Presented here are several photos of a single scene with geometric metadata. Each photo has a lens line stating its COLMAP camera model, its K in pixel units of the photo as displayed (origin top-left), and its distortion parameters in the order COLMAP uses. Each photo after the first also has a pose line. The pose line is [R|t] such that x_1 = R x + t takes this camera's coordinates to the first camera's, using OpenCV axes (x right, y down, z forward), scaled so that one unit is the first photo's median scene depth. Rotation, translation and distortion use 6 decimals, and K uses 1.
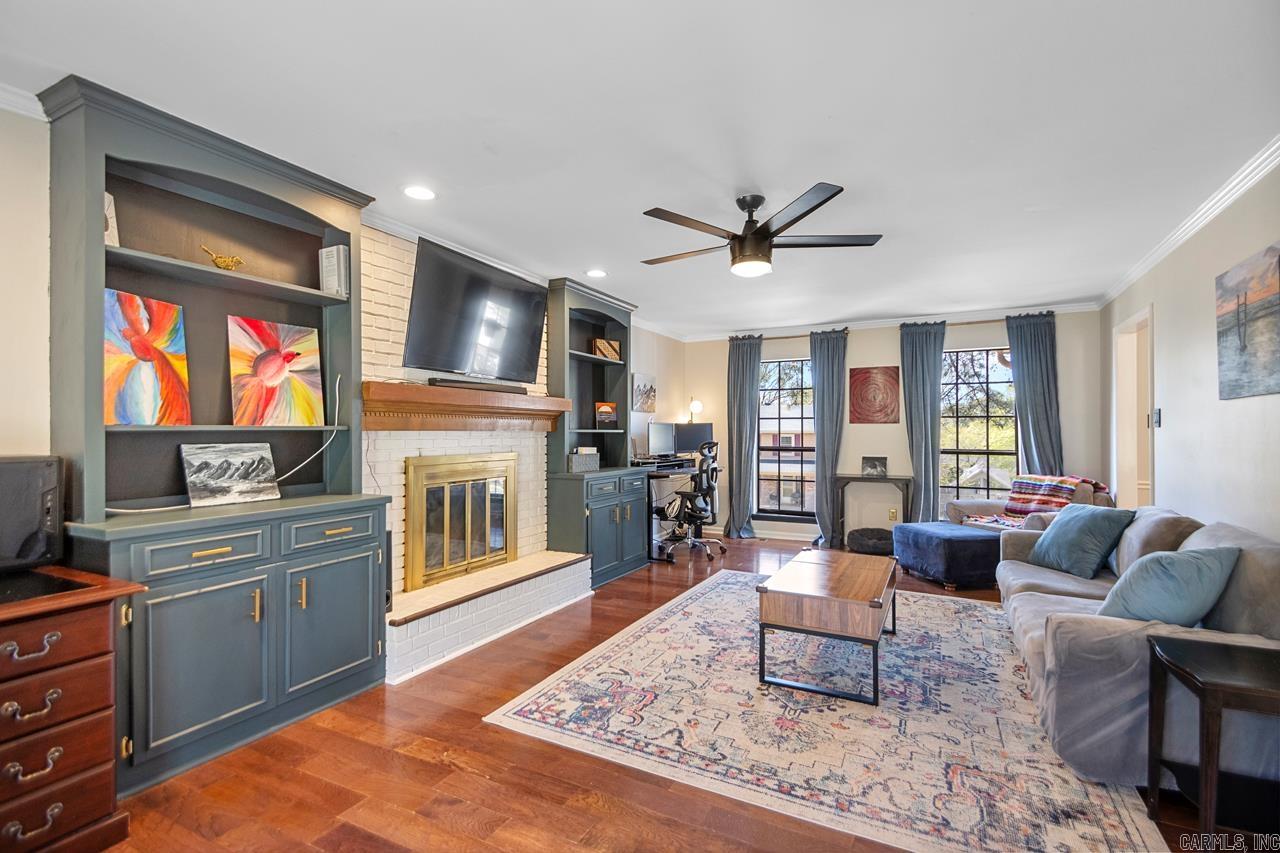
lens RADIAL K [[579.2, 0, 646.1], [0, 579.2, 427.3], [0, 0, 1]] dist [-0.015318, -0.000689]
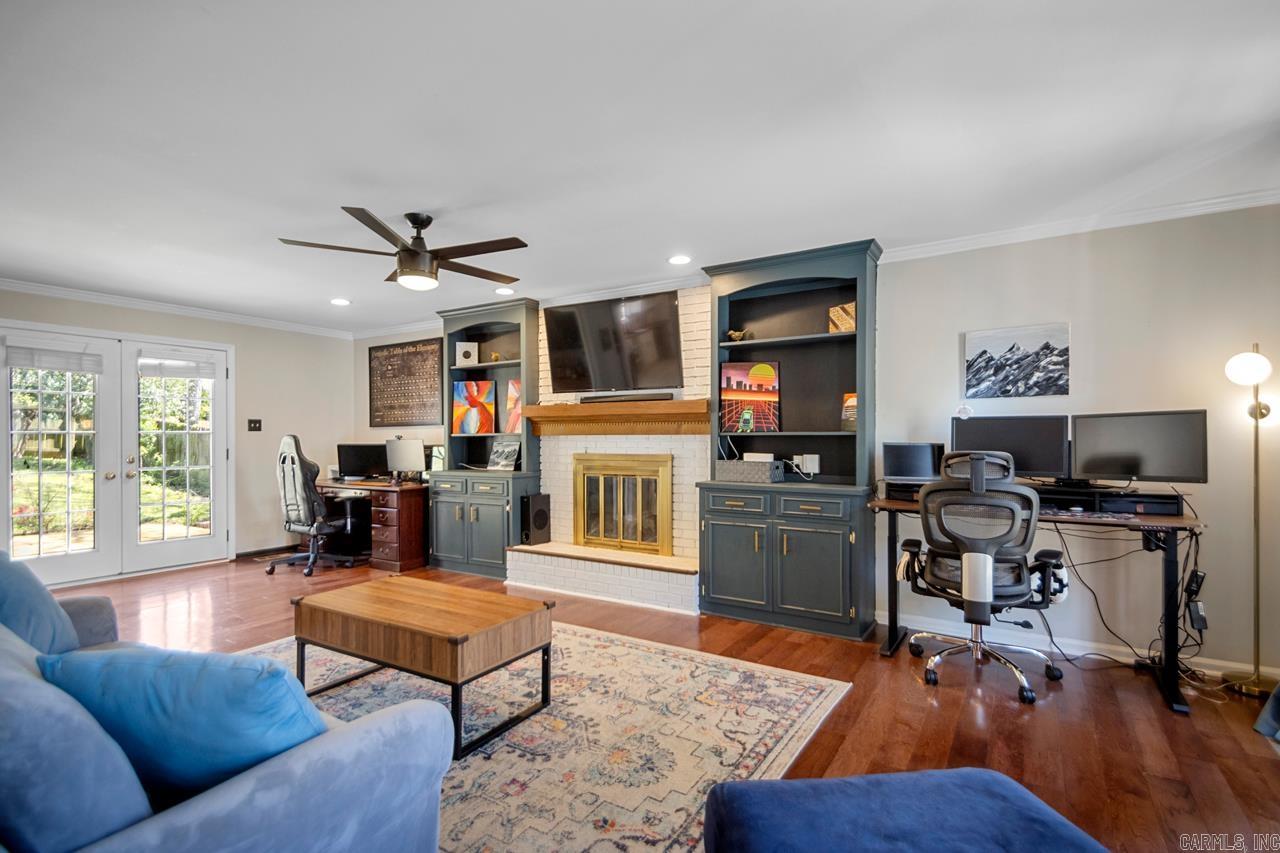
lens RADIAL K [[607.3, 0, 637.0], [0, 607.3, 425.5], [0, 0, 1]] dist [0.024315, -0.000602]
pose [[-0.087542, -0.019322, -0.995973, 1.055054], [0.010865, 0.999734, -0.020350, 0.013774], [0.996102, -0.012603, -0.087309, 1.226860]]
